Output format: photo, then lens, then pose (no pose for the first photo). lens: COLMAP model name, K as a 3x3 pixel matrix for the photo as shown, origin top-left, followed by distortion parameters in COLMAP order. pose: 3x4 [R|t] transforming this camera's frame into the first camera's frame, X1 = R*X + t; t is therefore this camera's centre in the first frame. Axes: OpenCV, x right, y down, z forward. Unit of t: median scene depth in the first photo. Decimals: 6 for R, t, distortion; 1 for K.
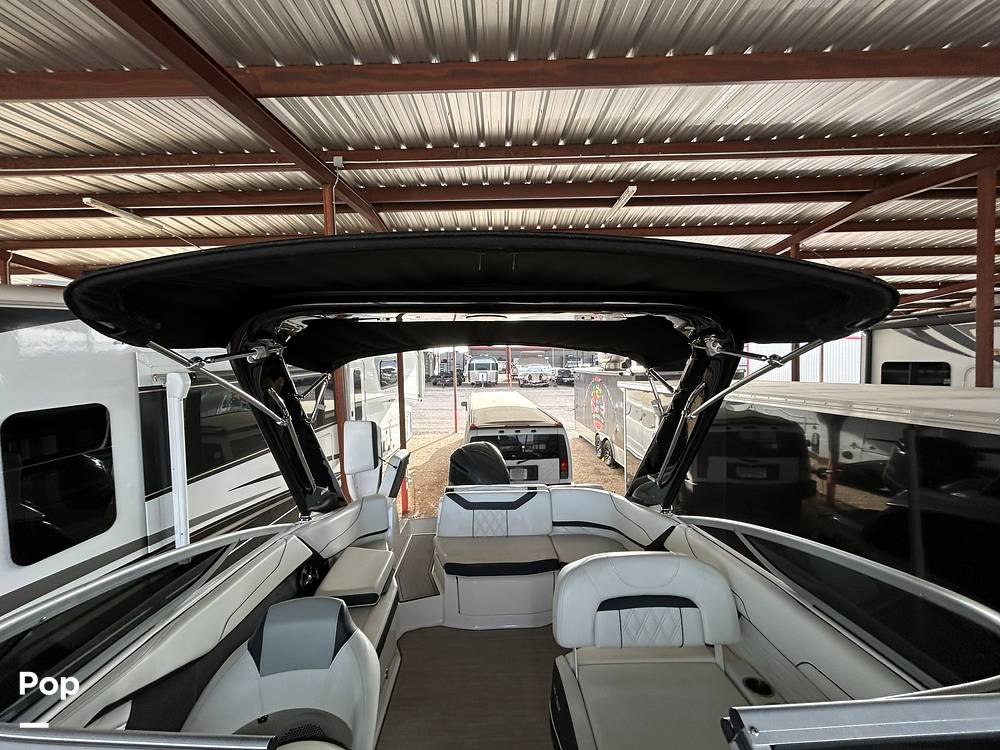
lens RADIAL K [[404.6, 0, 493.9], [0, 404.6, 374.7], [0, 0, 1]] dist [0.002831, 0.000199]
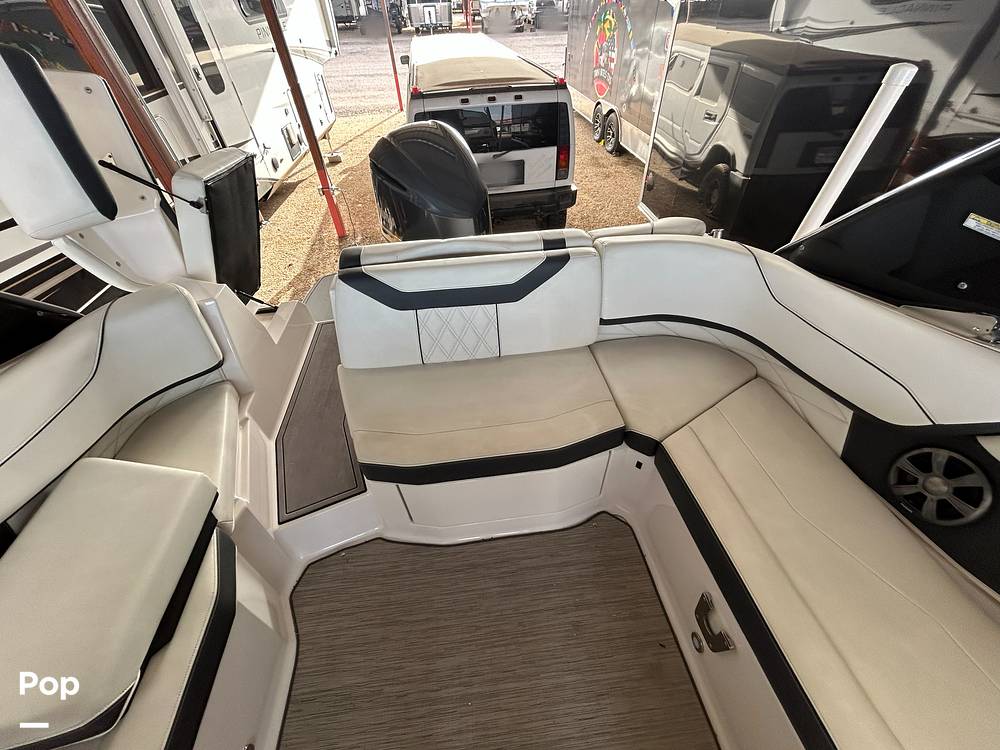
lens RADIAL K [[398.7, 0, 500.0], [0, 398.7, 375.0], [0, 0, 1]] dist [-0.012018, 0.000076]
pose [[0.994791, -0.082523, 0.059842, 0.002240], [0.021506, 0.743745, 0.668117, 0.050554], [-0.099642, -0.663350, 0.741646, 0.285823]]
